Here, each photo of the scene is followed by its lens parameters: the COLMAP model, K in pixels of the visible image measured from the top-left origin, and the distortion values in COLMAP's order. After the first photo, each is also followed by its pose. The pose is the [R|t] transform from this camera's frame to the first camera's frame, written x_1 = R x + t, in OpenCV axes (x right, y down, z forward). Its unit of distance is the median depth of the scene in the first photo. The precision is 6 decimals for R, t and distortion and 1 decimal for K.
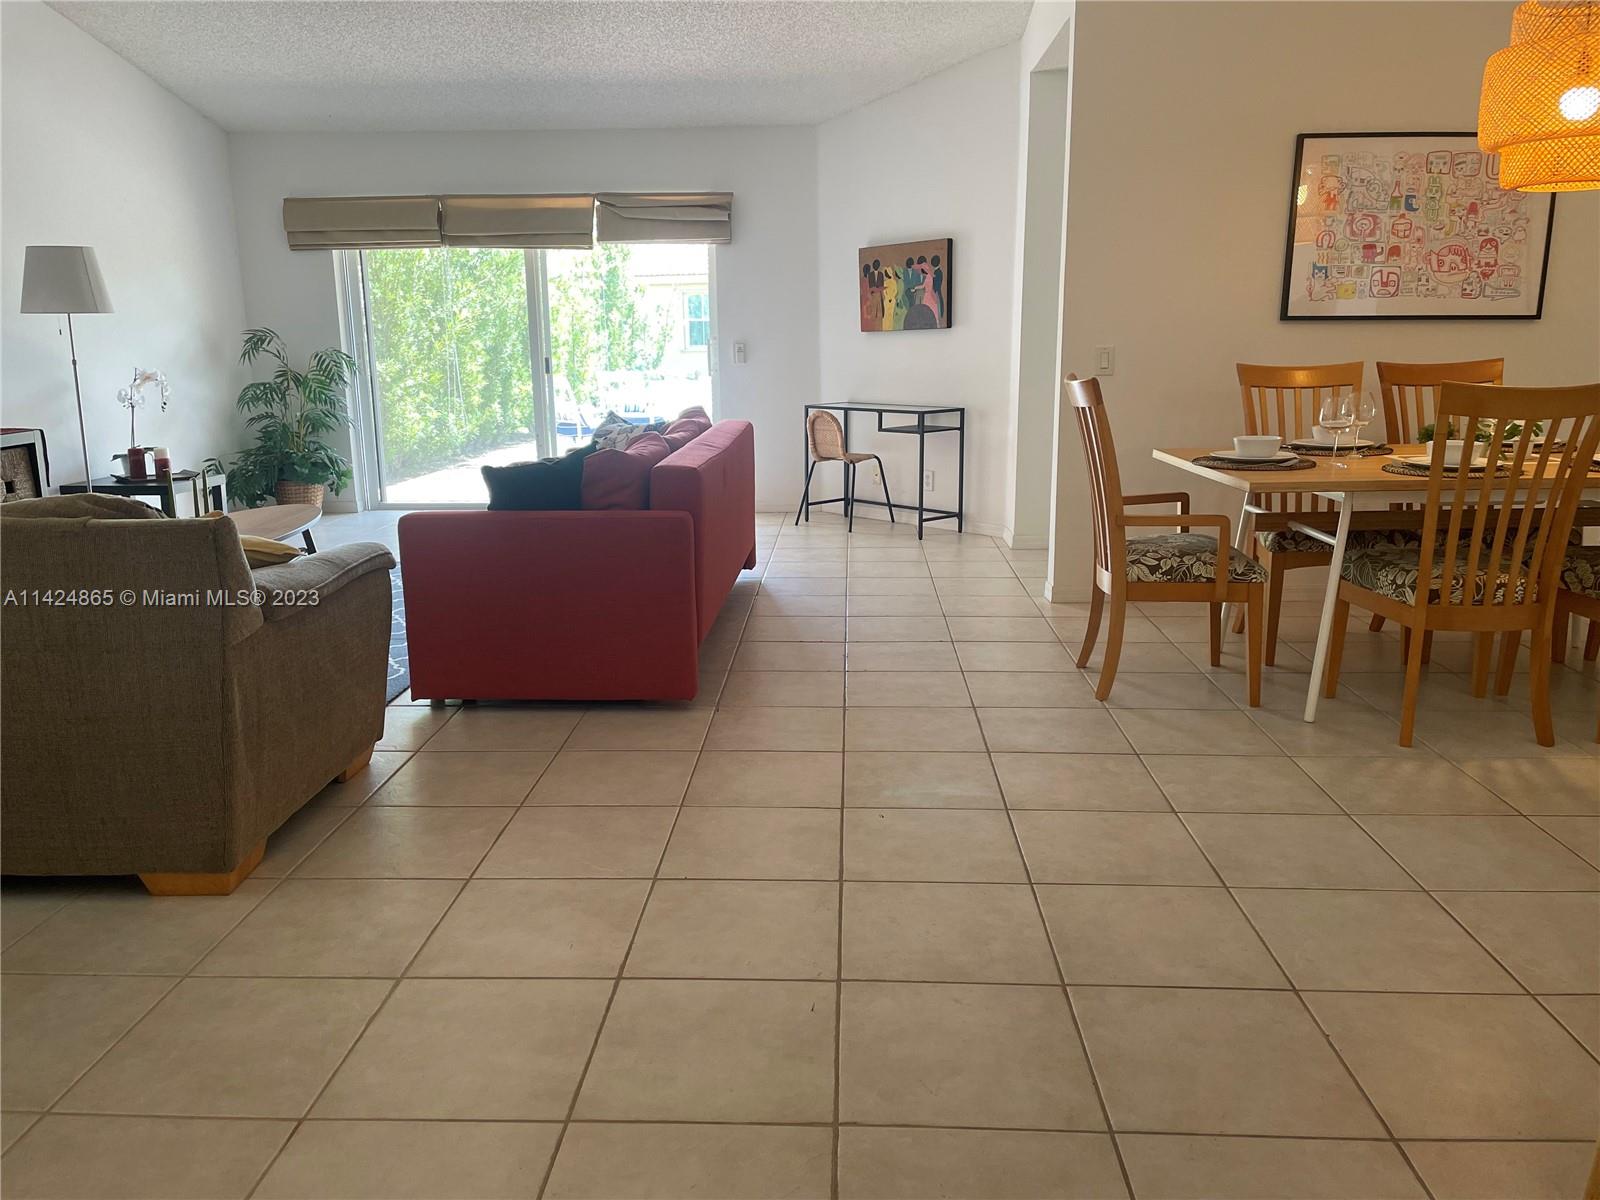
lens RADIAL K [[1205.8, 0, 791.1], [0, 1205.8, 595.5], [0, 0, 1]] dist [0.094440, -0.117136]
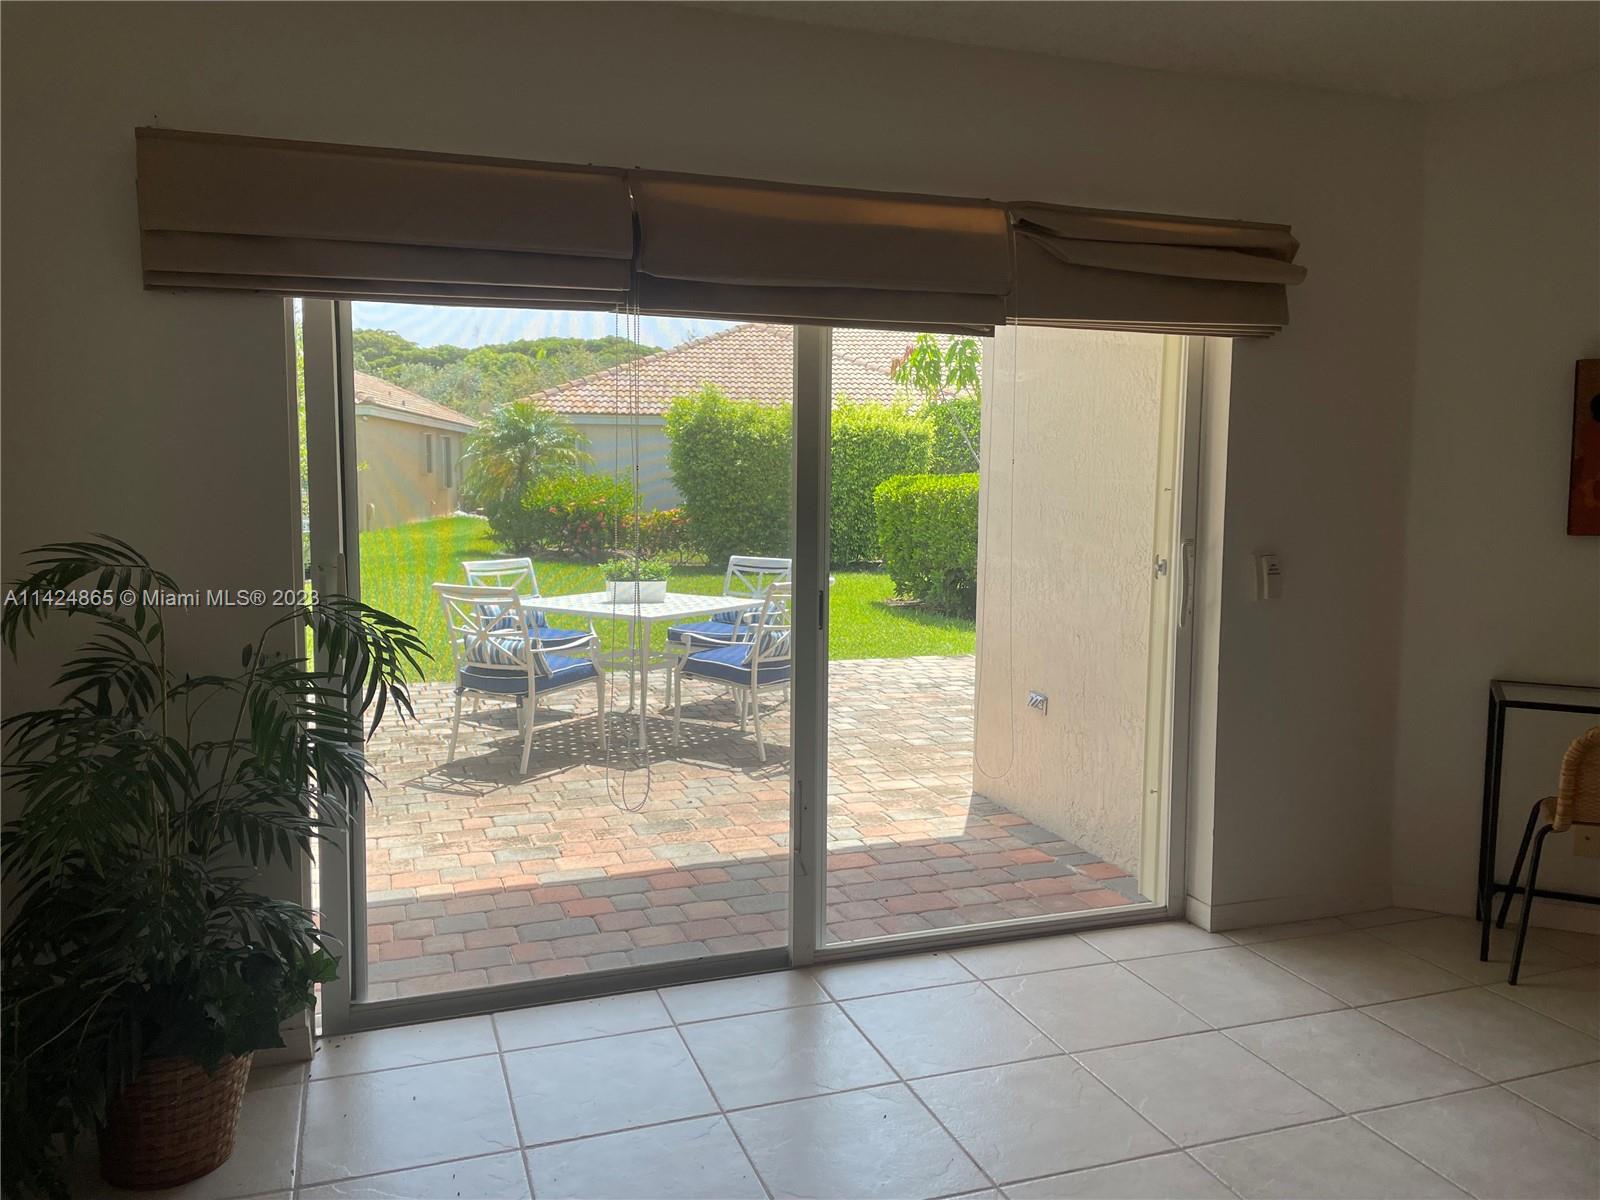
lens RADIAL K [[1205.8, 0, 791.1], [0, 1205.8, 595.5], [0, 0, 1]] dist [0.094440, -0.117136]
pose [[0.926875, -0.021221, 0.374770, -0.514248], [0.063576, 0.992852, -0.101014, -0.219169], [-0.369948, 0.117453, 0.921598, 0.897131]]
